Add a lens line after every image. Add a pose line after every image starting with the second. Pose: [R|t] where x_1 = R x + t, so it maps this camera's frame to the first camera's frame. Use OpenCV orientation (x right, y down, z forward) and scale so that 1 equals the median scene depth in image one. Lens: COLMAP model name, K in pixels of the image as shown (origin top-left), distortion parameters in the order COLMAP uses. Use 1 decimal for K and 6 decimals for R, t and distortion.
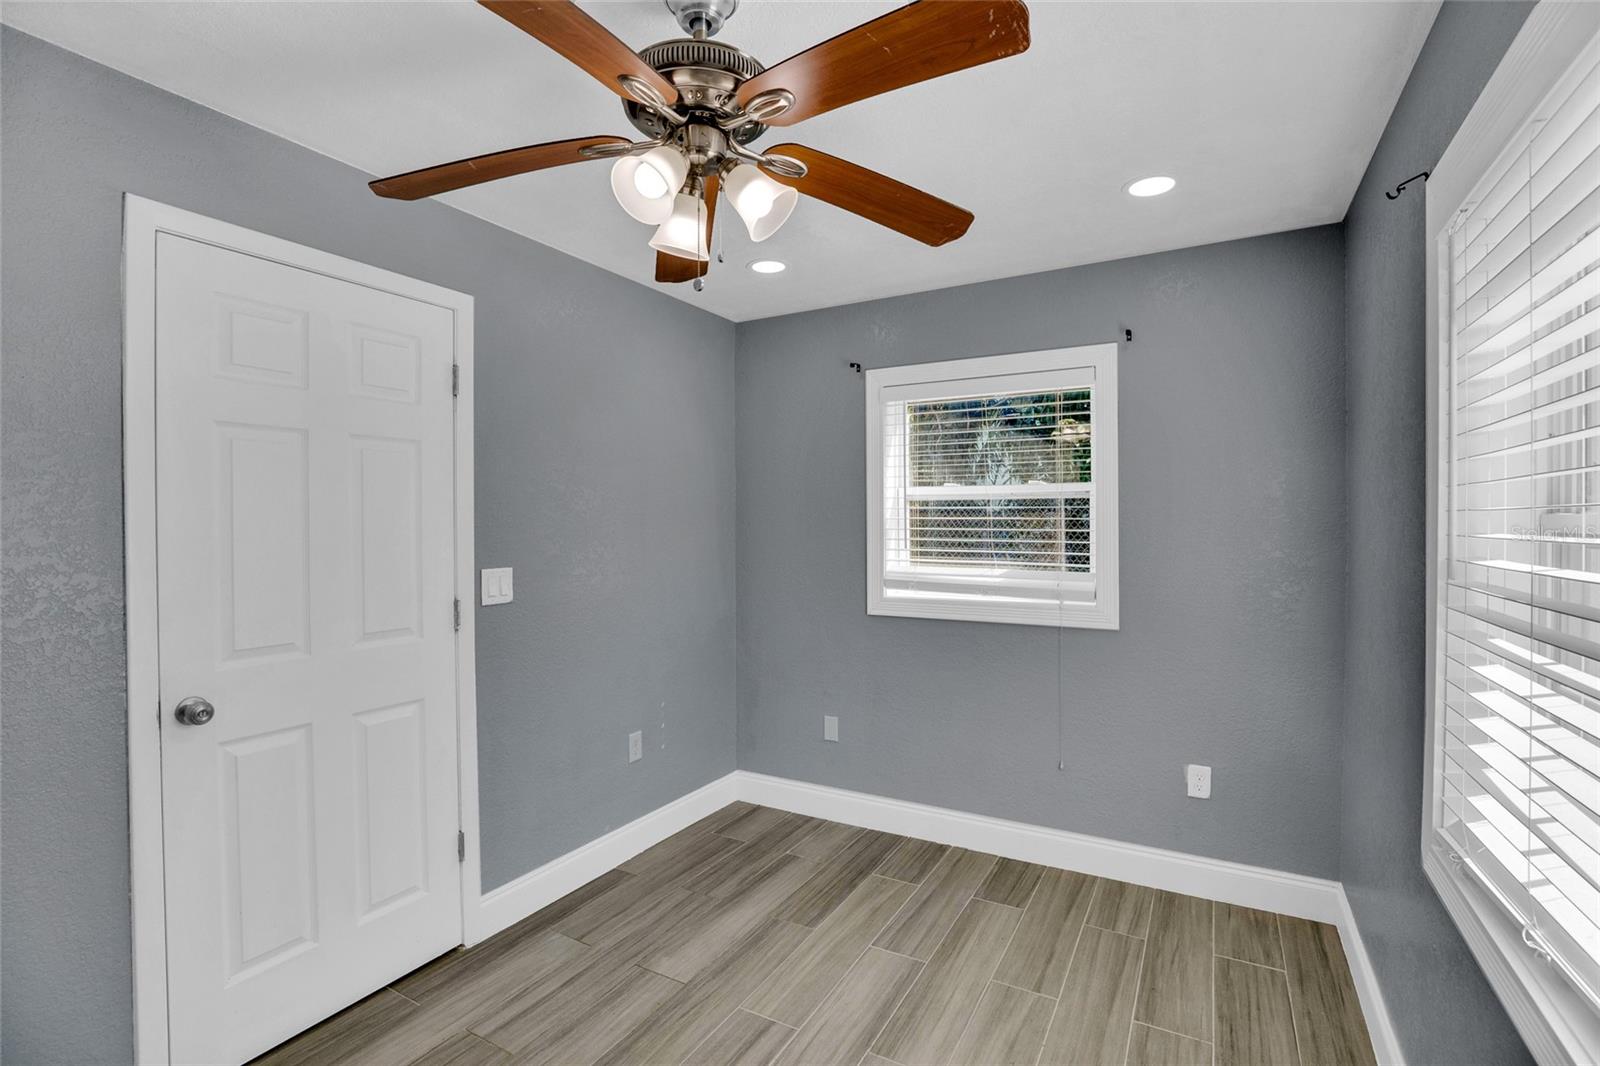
lens RADIAL K [[734.1, 0, 832.1], [0, 734.1, 532.9], [0, 0, 1]] dist [-0.044772, 0.013247]
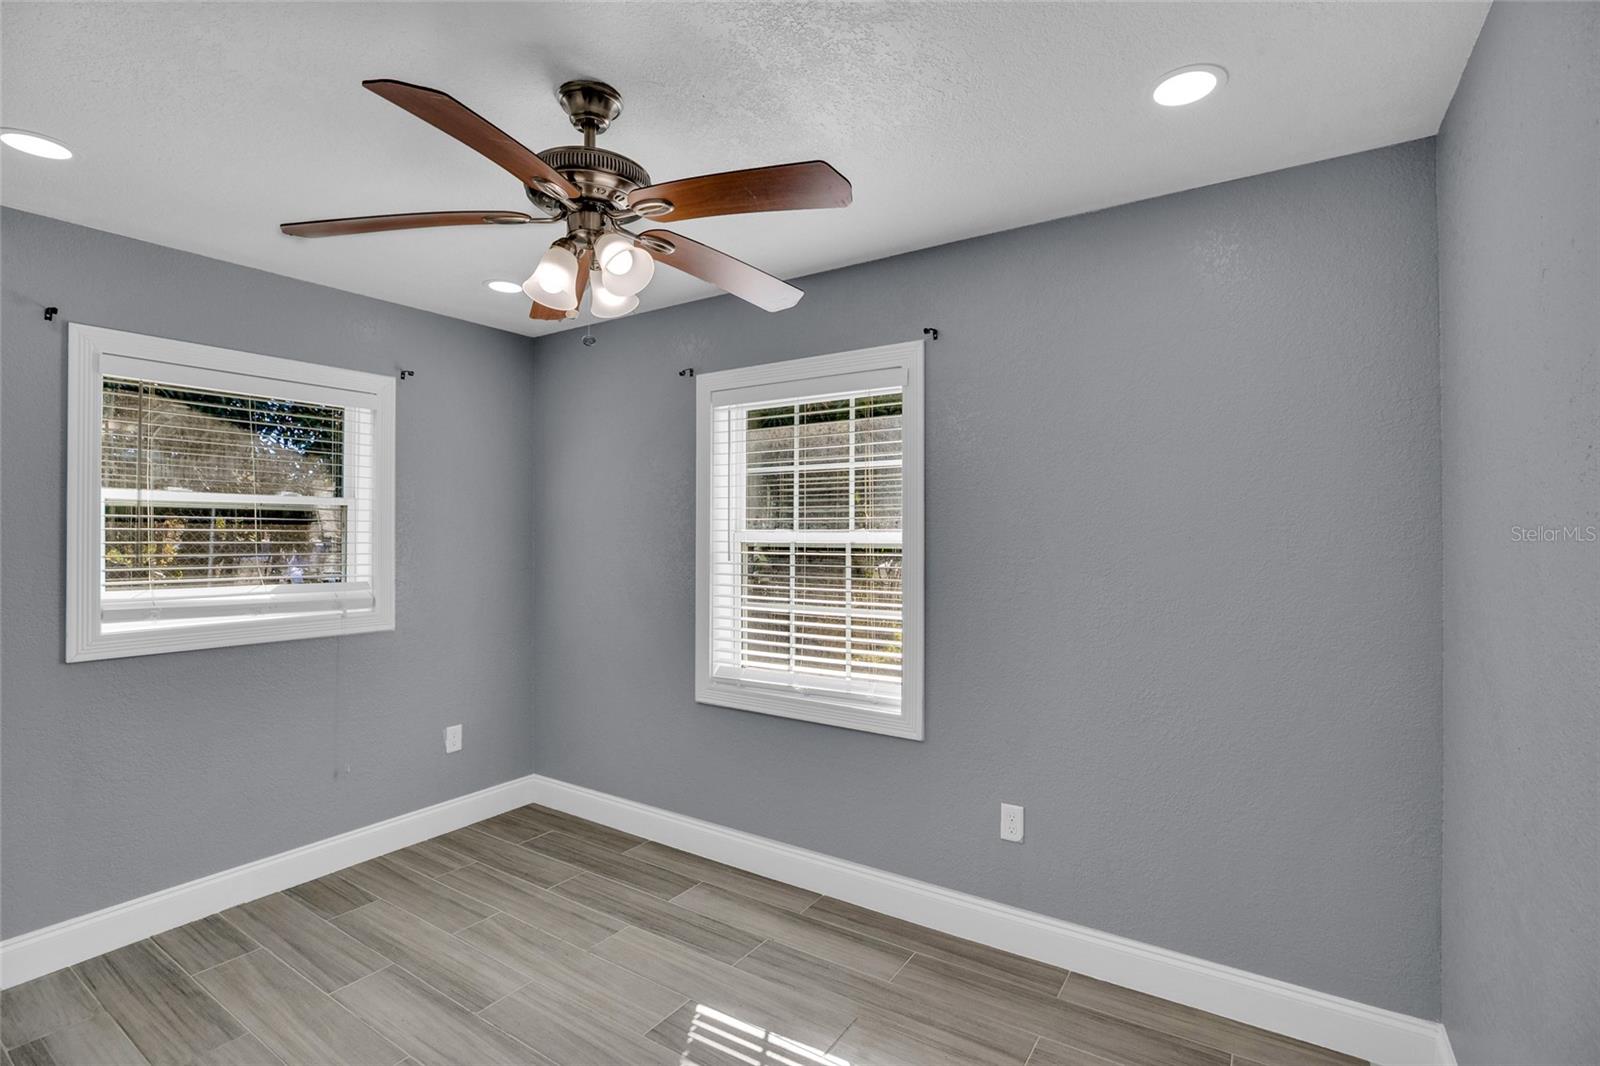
lens RADIAL K [[734.1, 0, 792.3], [0, 734.1, 536.6], [0, 0, 1]] dist [-0.044772, 0.013247]
pose [[0.084123, -0.000797, 0.996455, -0.689617], [0.011376, 0.999935, -0.000161, -0.004935], [-0.996390, 0.011349, 0.084127, 0.283581]]
